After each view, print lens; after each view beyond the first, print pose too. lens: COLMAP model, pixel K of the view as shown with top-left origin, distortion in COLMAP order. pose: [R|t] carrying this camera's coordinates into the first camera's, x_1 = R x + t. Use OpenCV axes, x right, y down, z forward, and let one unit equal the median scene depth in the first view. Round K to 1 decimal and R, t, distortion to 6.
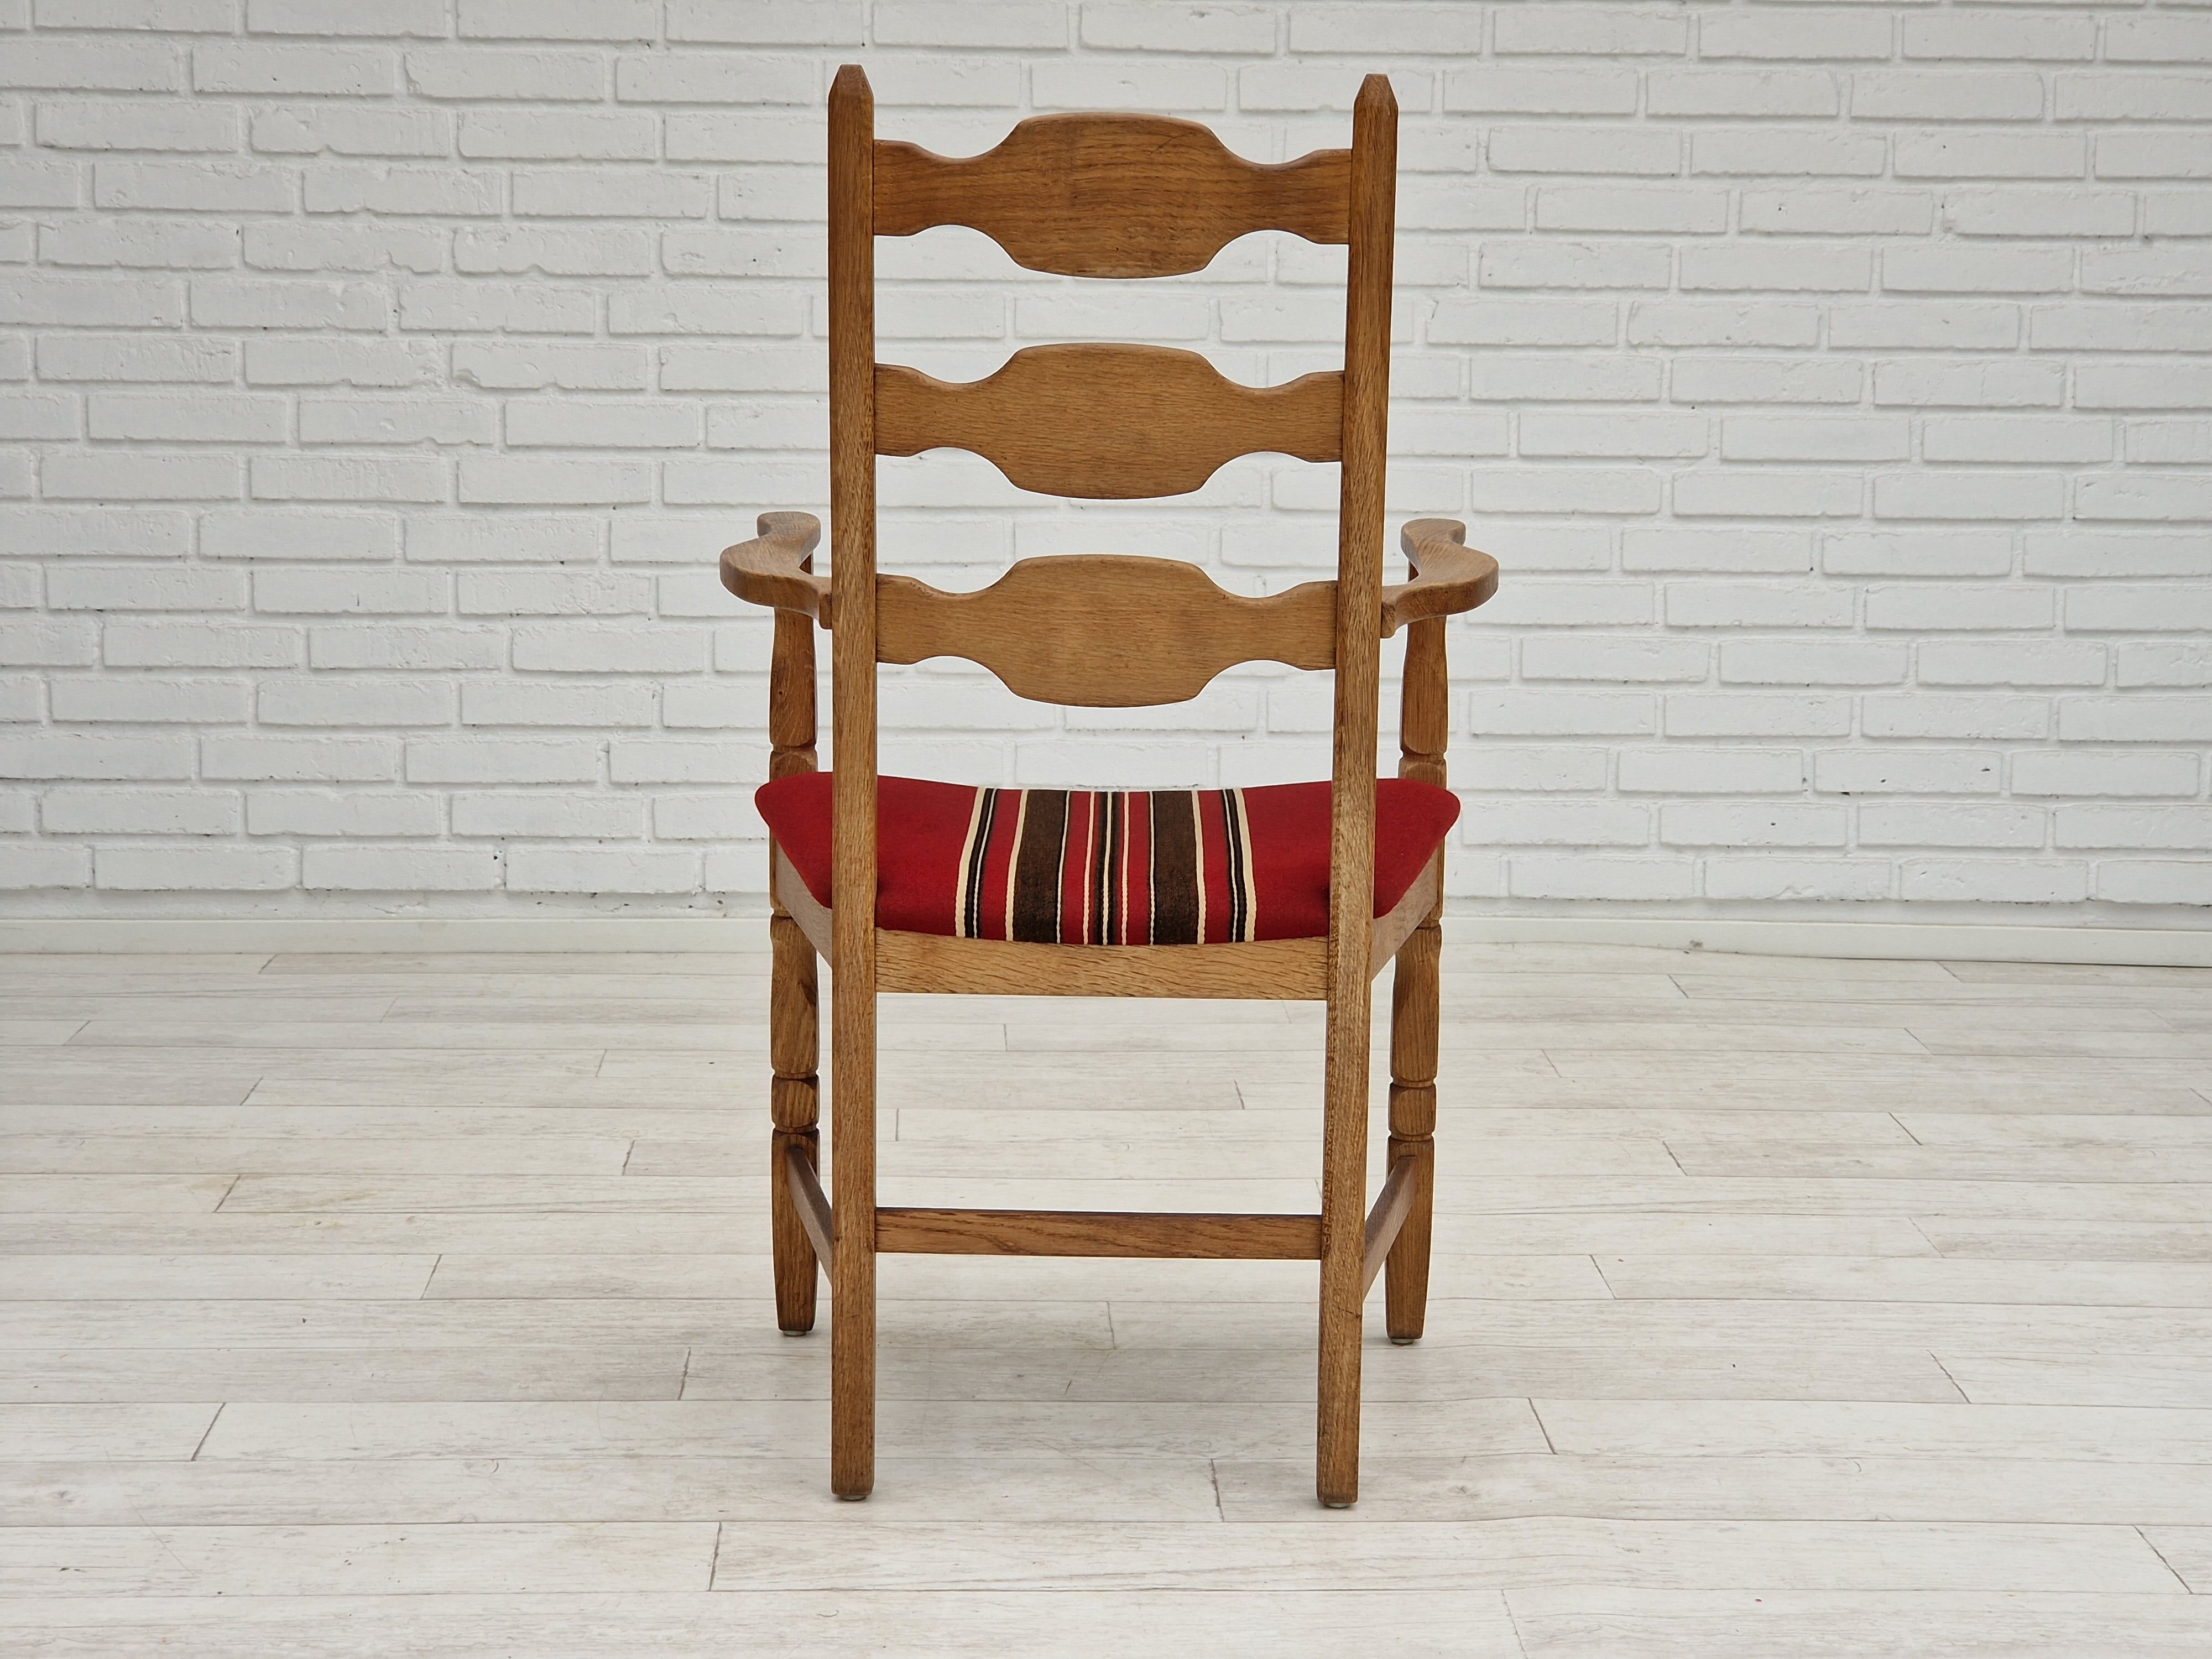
lens RADIAL K [[4231.7, 0, 1127.2], [0, 4231.7, 826.1], [0, 0, 1]] dist [-0.150550, 2.450914]
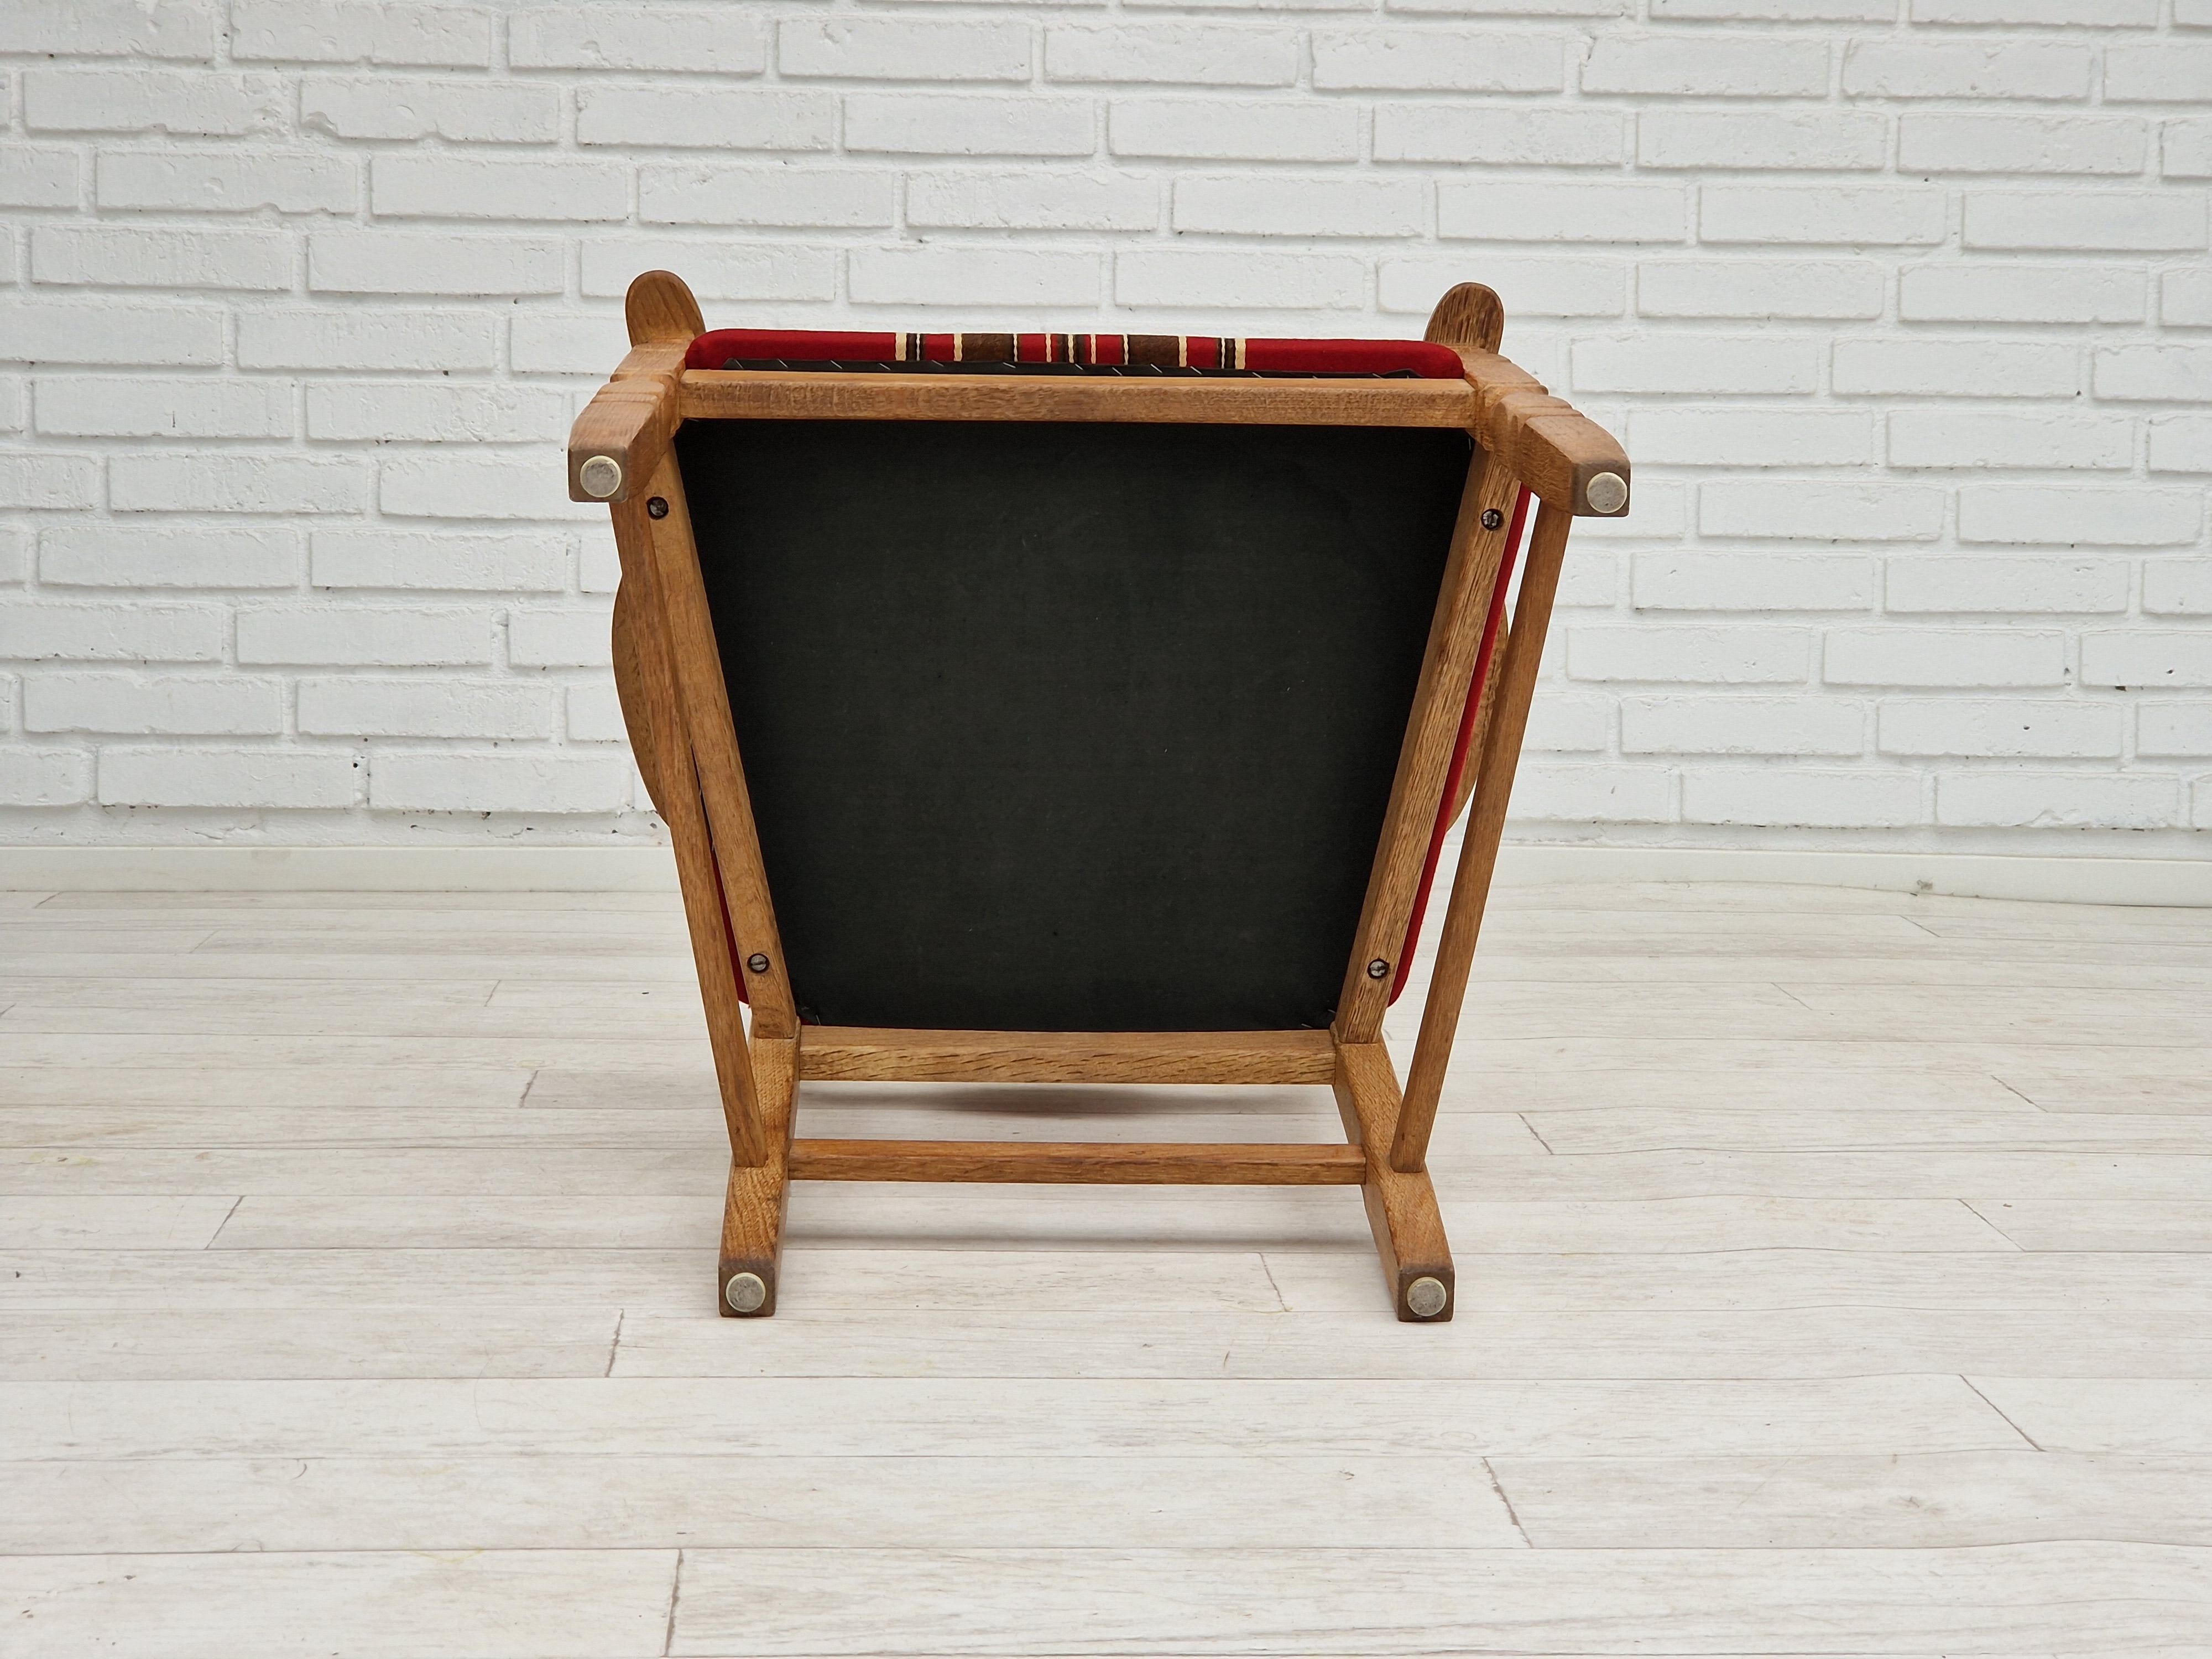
lens RADIAL K [[4204.6, 0, 1134.8], [0, 4204.6, 841.9], [0, 0, 1]] dist [0.072670, 0.011647]
pose [[0.999705, 0.001503, 0.024243, -0.028432], [-0.000454, 0.999065, -0.043225, 0.054938], [-0.024285, 0.043201, 0.998771, 0.244484]]
